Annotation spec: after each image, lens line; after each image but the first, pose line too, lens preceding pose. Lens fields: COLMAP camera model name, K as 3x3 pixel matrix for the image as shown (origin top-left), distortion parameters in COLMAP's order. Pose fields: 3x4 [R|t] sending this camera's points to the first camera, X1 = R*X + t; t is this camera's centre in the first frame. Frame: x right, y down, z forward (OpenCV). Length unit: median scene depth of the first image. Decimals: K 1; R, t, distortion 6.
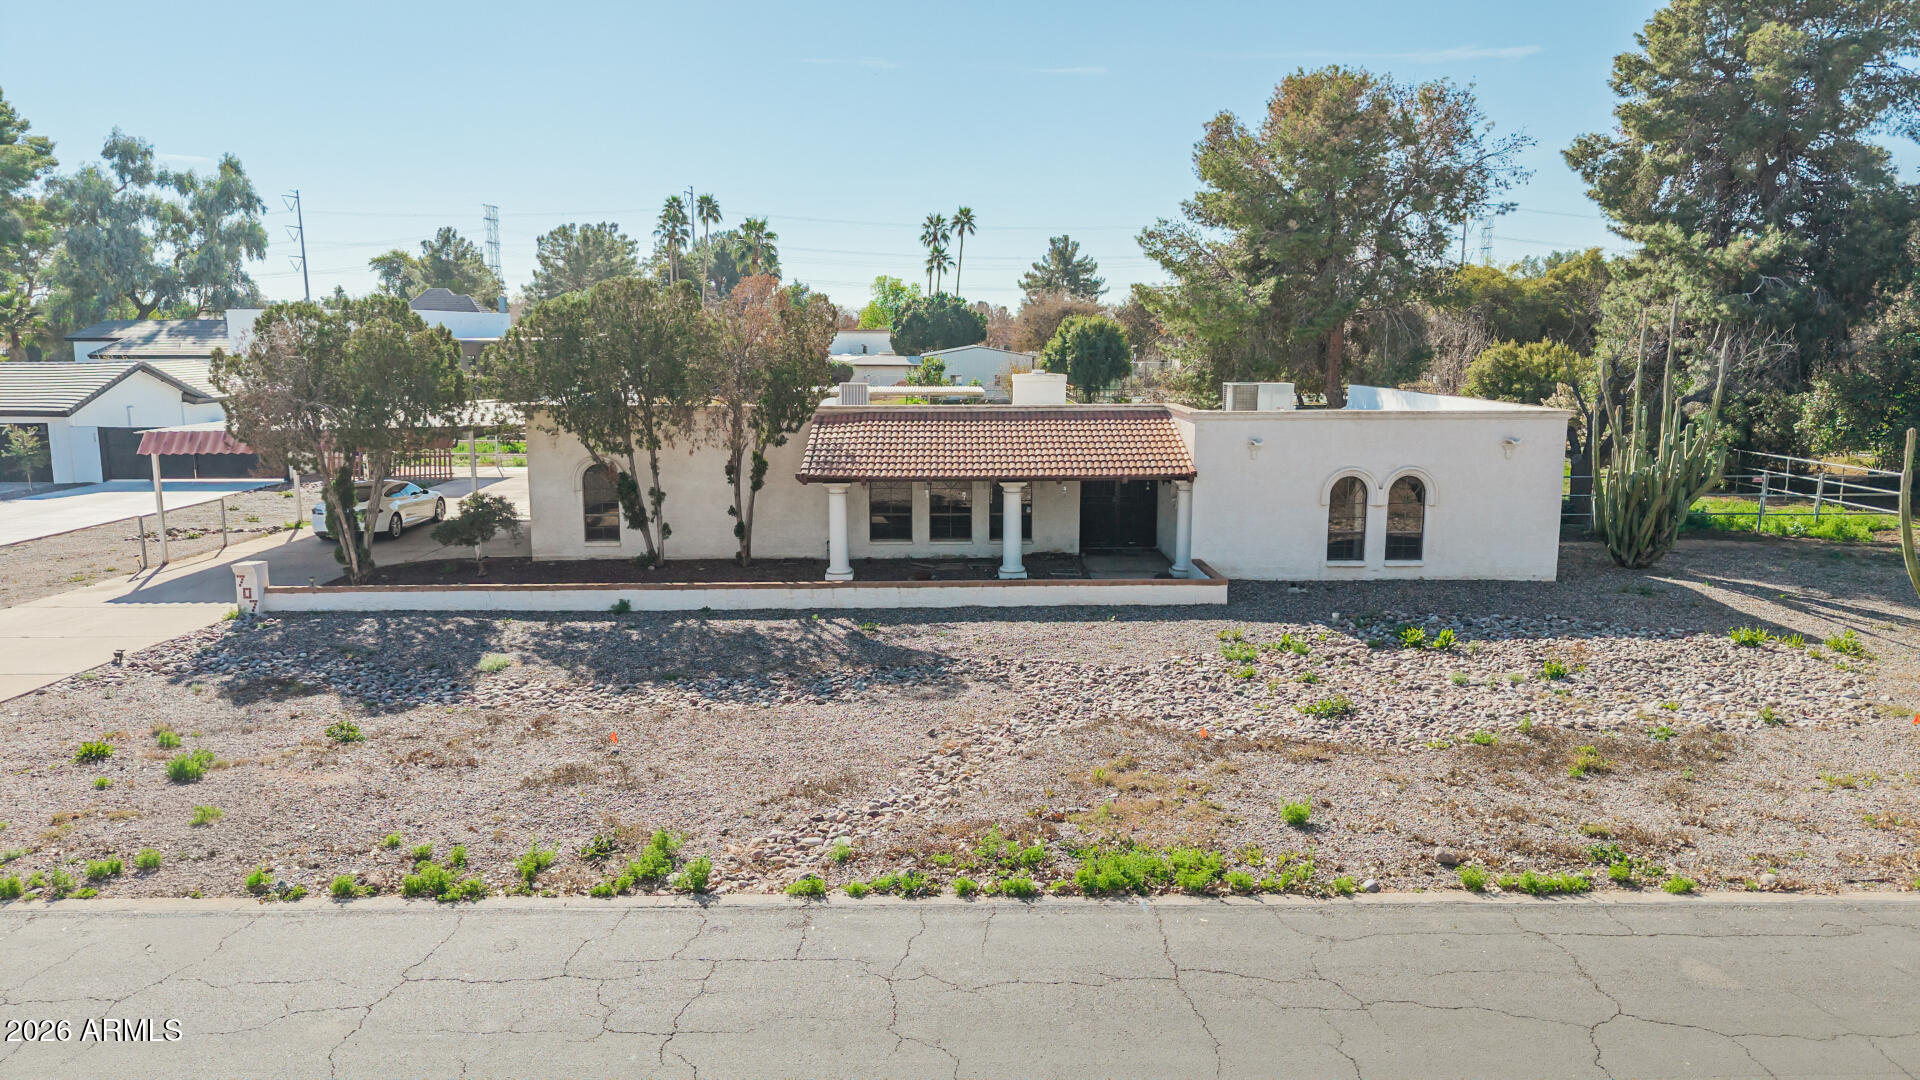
lens RADIAL K [[1281.1, 0, 954.8], [0, 1281.1, 549.3], [0, 0, 1]] dist [0.034128, -0.036896]
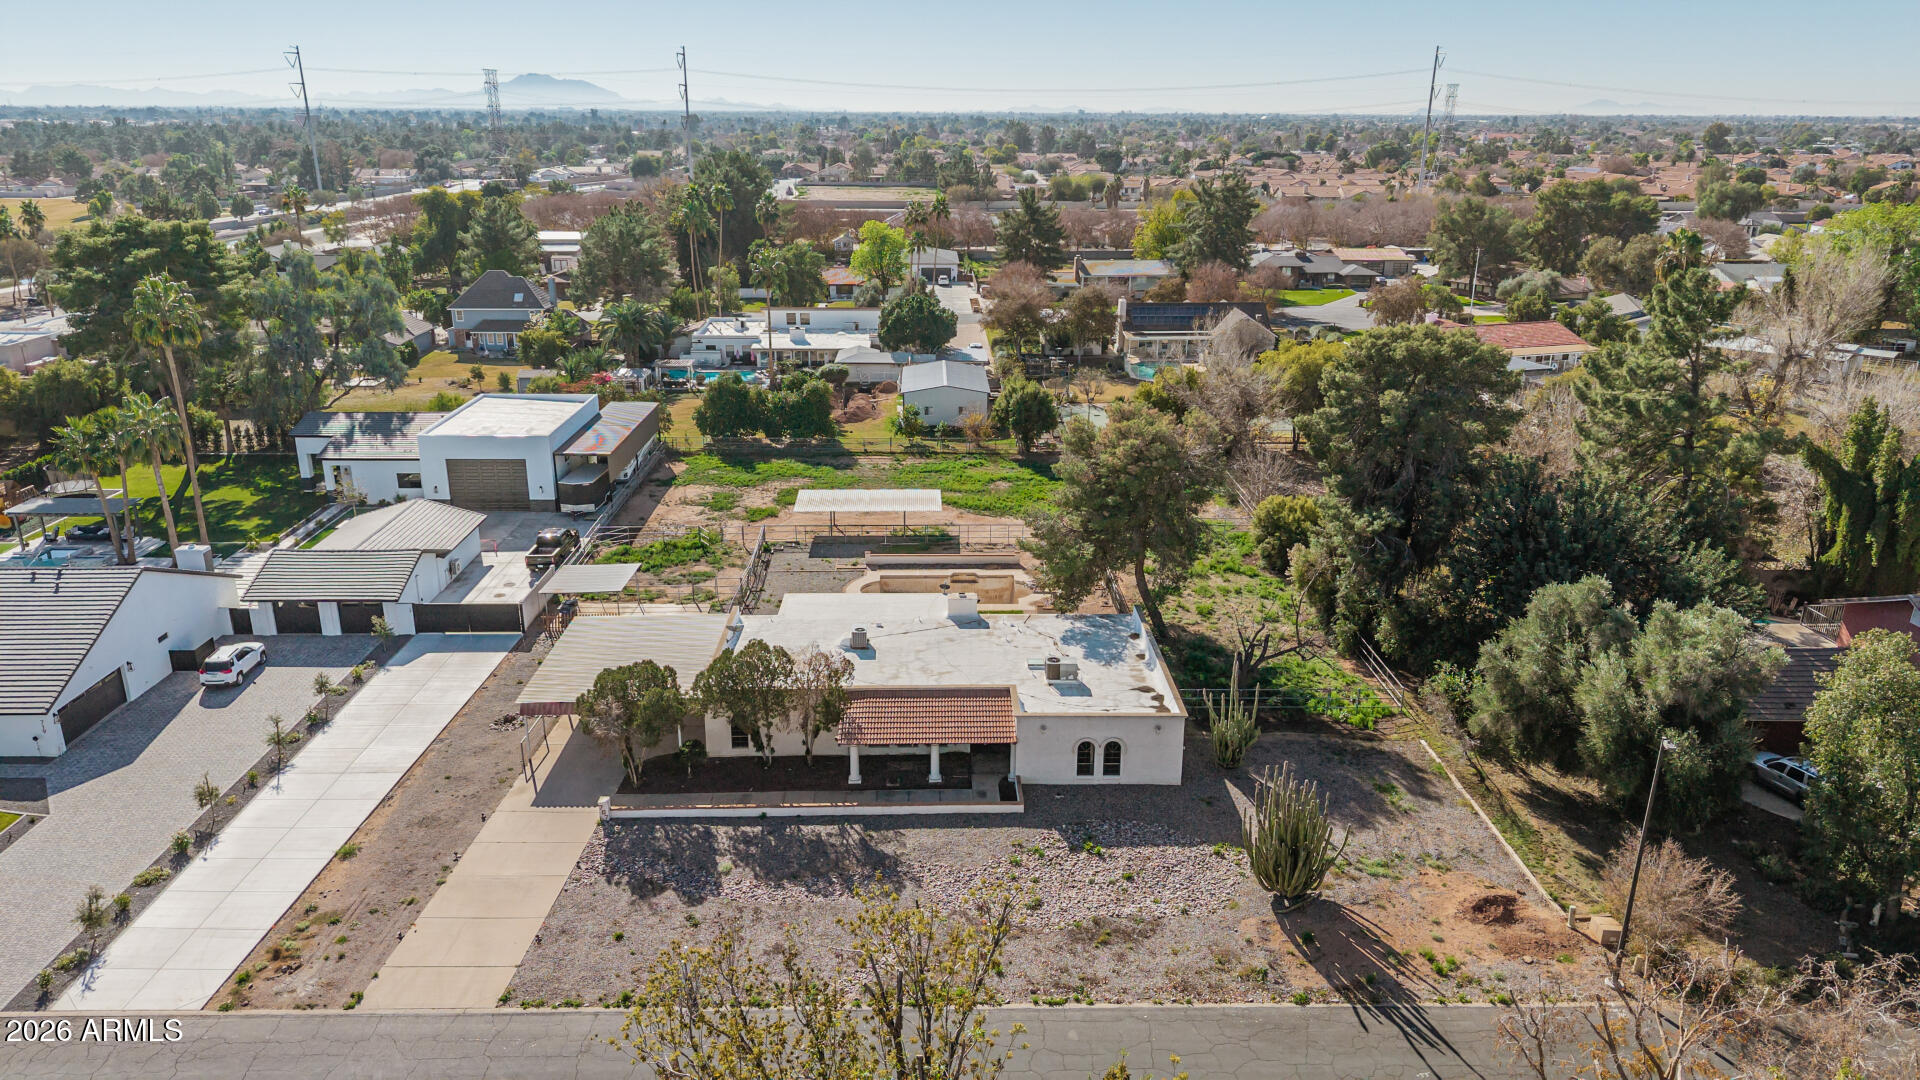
lens RADIAL K [[1281.1, 0, 962.2], [0, 1281.1, 498.0], [0, 0, 1]] dist [0.034128, -0.036896]
pose [[0.999880, 0.005012, 0.014665, 0.058674], [-0.006771, 0.992454, 0.122431, -0.729143], [-0.013940, -0.122515, 0.992369, -1.115360]]
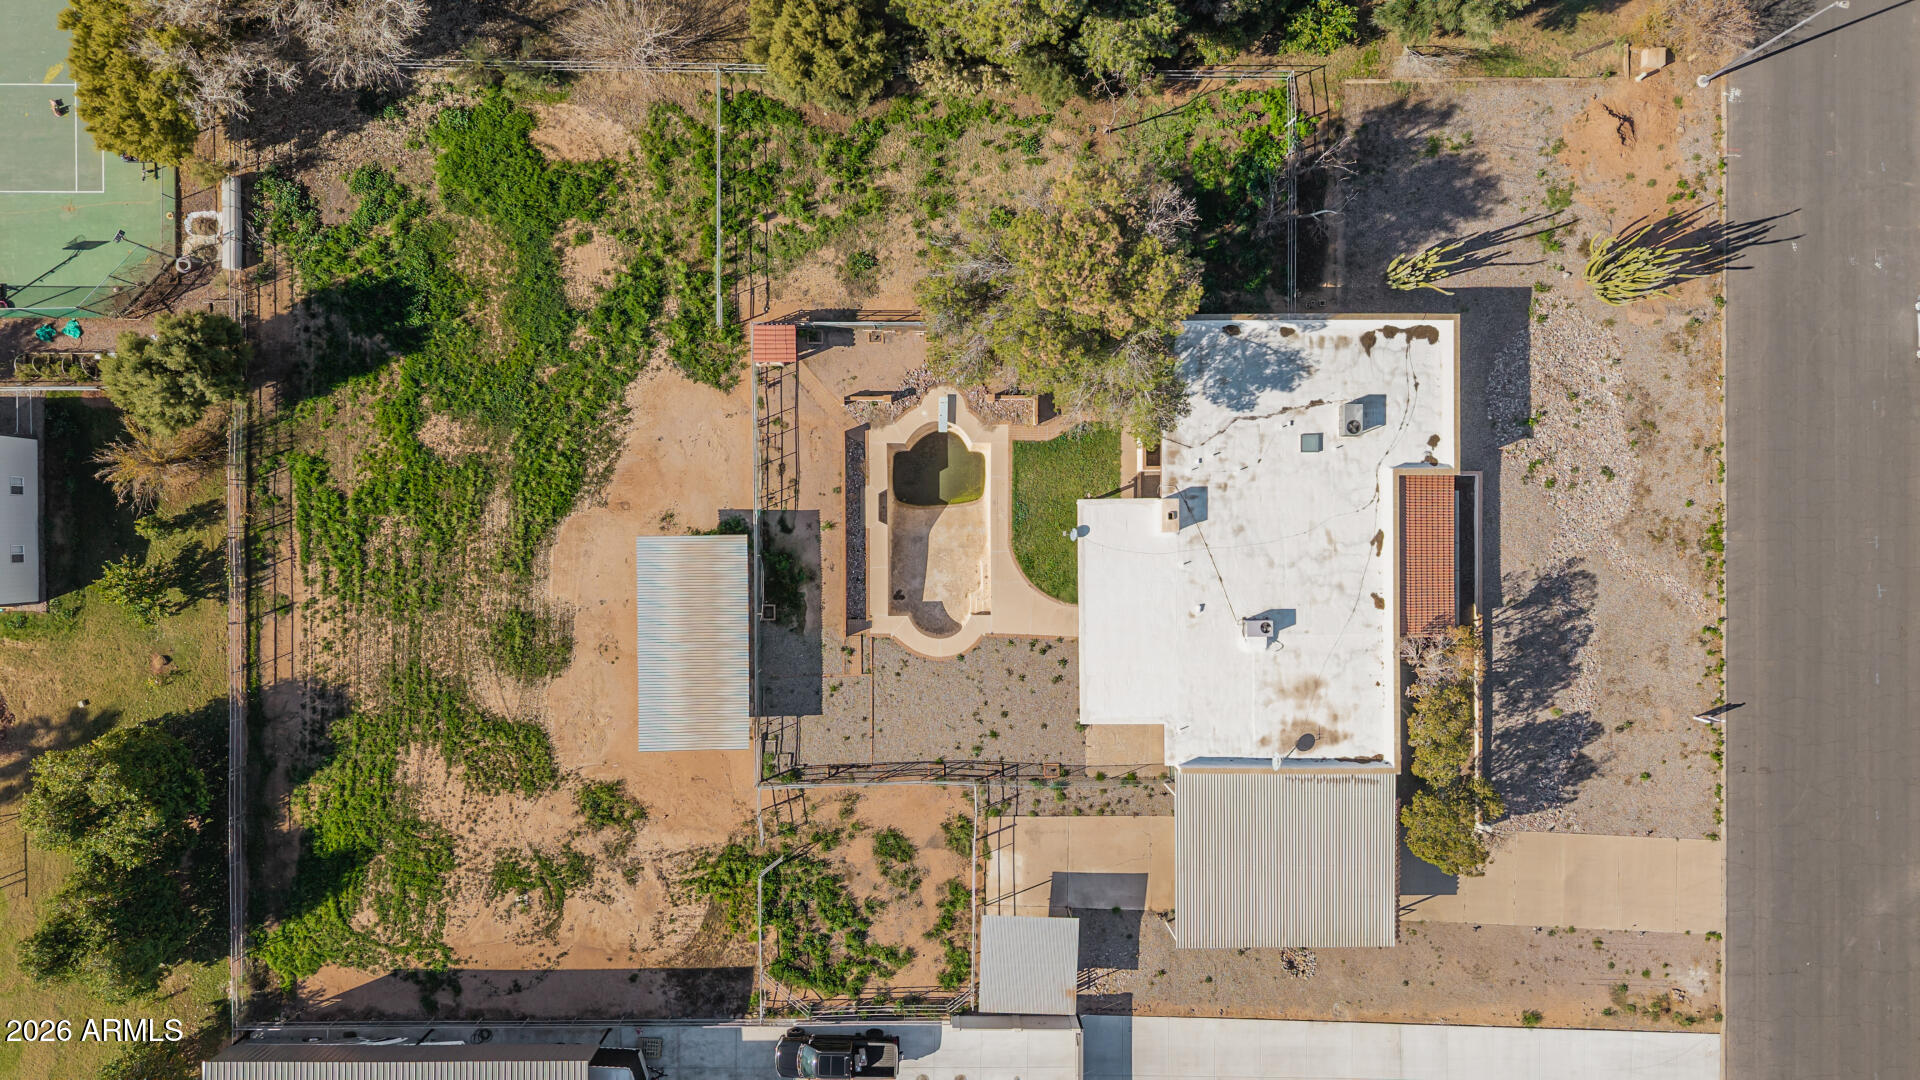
lens RADIAL K [[1281.1, 0, 939.7], [0, 1281.1, 528.6], [0, 0, 1]] dist [0.034128, -0.036896]
pose [[0.012196, -0.999922, 0.002722, 0.064583], [0.151255, 0.004536, 0.988484, -2.556209], [-0.988419, -0.011644, 0.151299, 1.550469]]
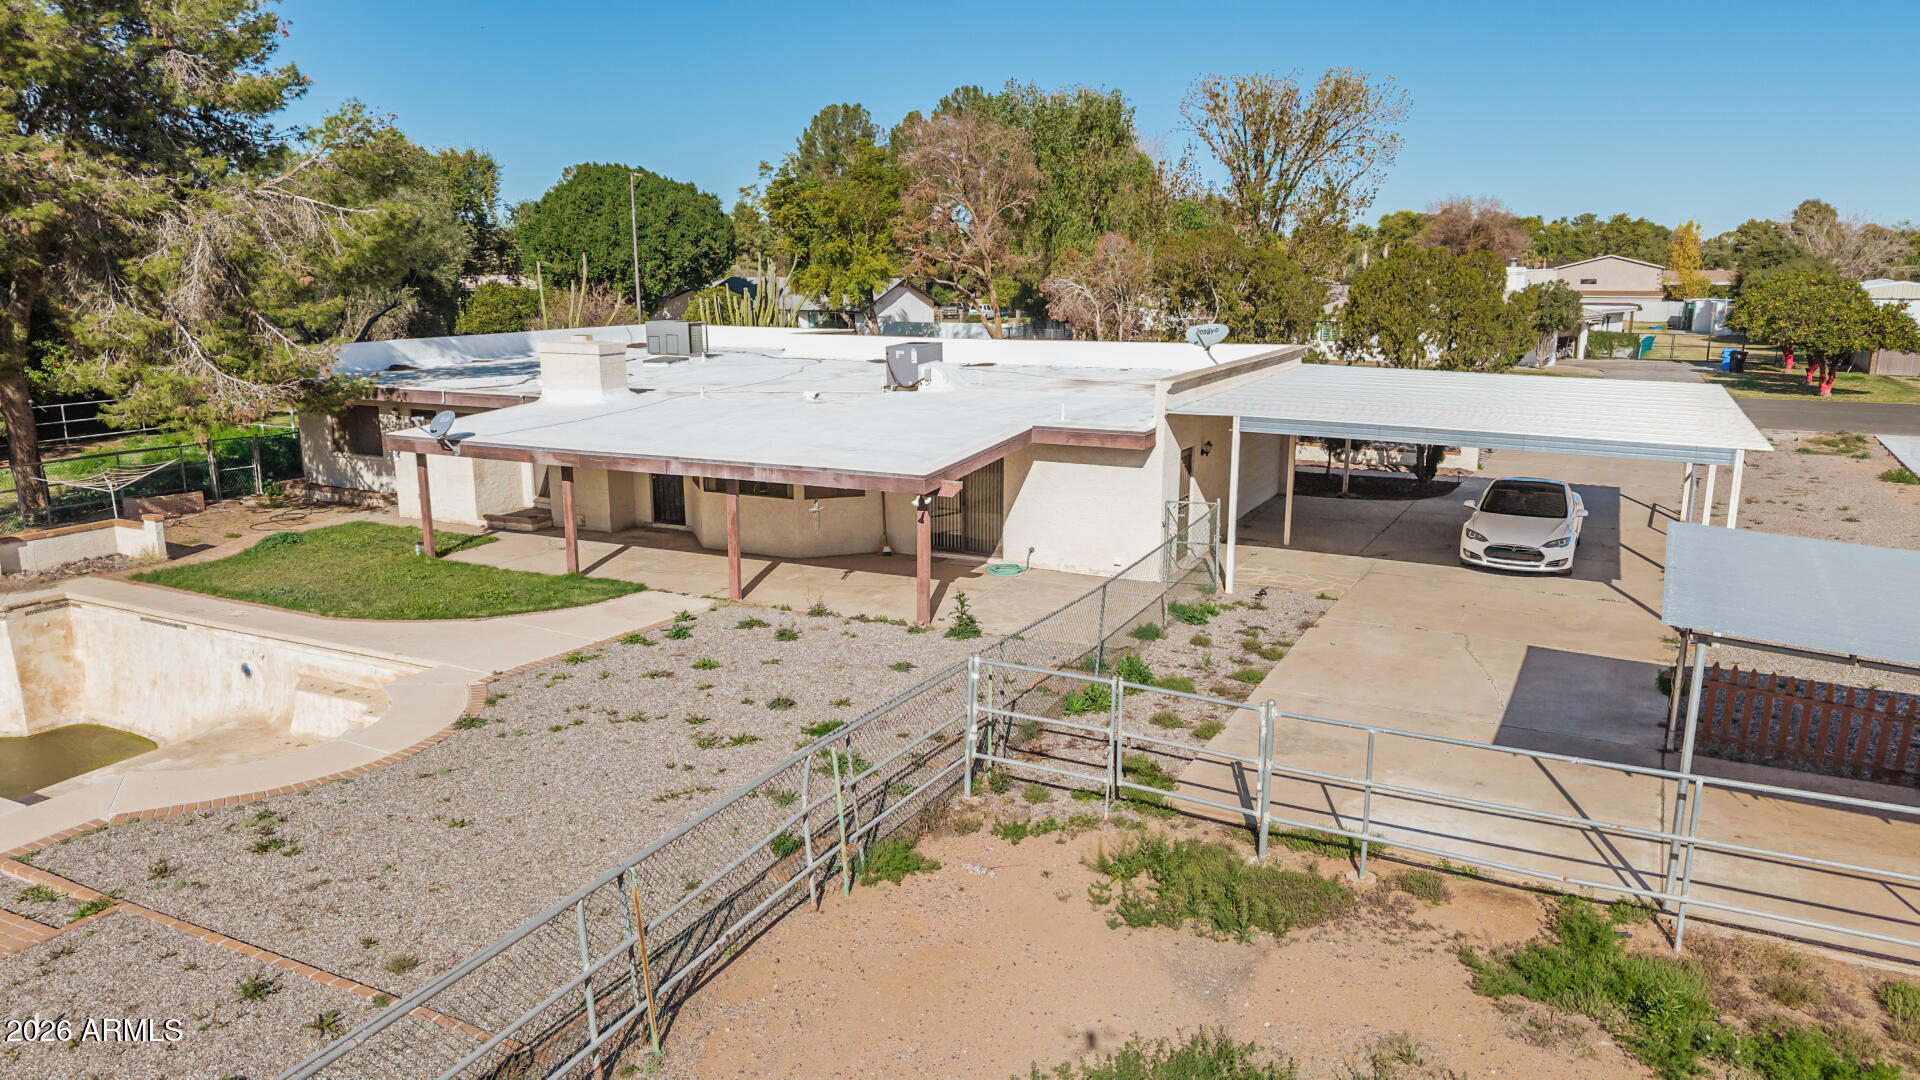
lens RADIAL K [[1281.1, 0, 960.1], [0, 1281.1, 532.1], [0, 0, 1]] dist [0.034128, -0.036896]
pose [[-0.887159, -0.090564, 0.452490, -0.621624], [0.080344, 0.935263, 0.344714, -0.385170], [-0.454416, 0.342171, -0.822451, 2.222964]]
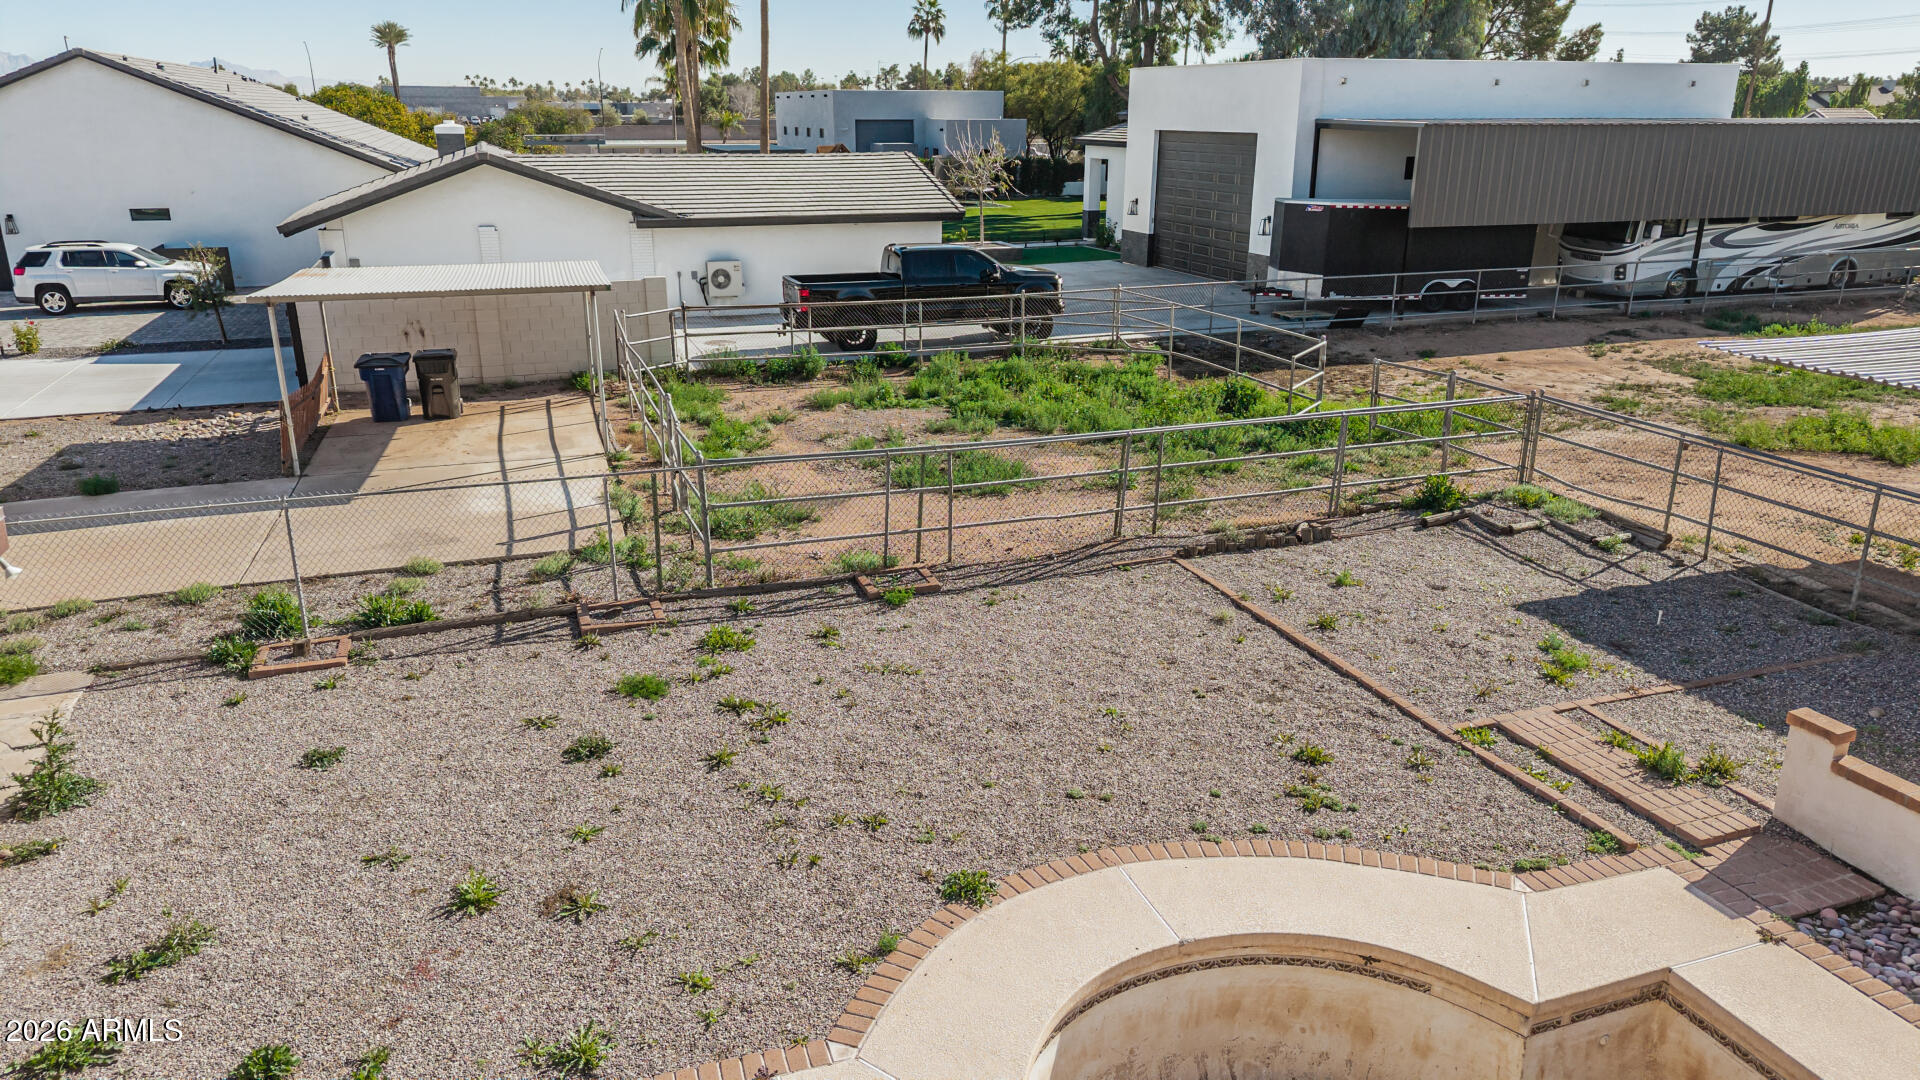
lens RADIAL K [[1281.1, 0, 950.3], [0, 1281.1, 540.0], [0, 0, 1]] dist [0.034128, -0.036896]
pose [[0.318077, 0.304442, -0.897854, 0.084358], [-0.160808, 0.950641, 0.265373, -0.292386], [0.934328, 0.059973, 0.351333, 1.756315]]
